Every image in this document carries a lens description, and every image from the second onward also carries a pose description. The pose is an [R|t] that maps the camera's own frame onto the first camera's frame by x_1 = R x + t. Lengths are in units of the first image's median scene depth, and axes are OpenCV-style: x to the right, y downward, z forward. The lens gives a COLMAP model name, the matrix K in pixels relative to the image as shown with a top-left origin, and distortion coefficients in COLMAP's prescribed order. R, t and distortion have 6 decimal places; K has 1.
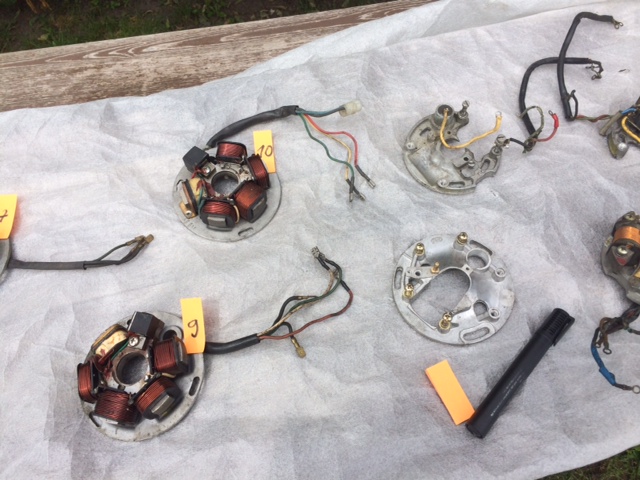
lens RADIAL K [[559.9, 0, 320.0], [0, 559.9, 240.0], [0, 0, 1]] dist [0.081745, -0.121361]
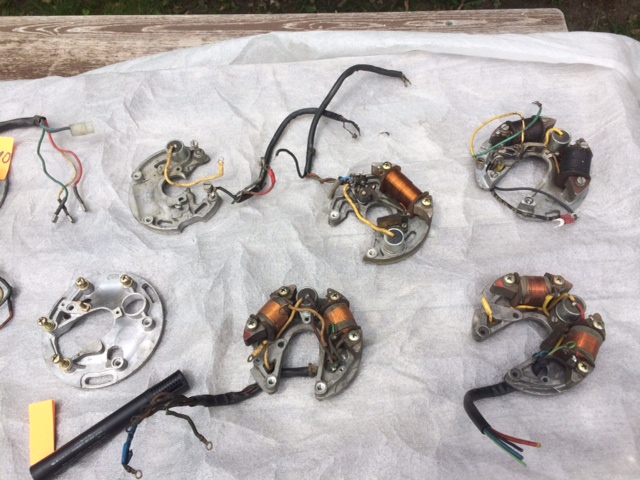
lens RADIAL K [[559.9, 0, 320.0], [0, 559.9, 240.0], [0, 0, 1]] dist [0.081745, -0.121361]
pose [[0.976812, 0.175713, -0.122325, 0.340448], [-0.171892, 0.984254, 0.041203, -0.084572], [0.127639, -0.019221, 0.991634, 0.031075]]
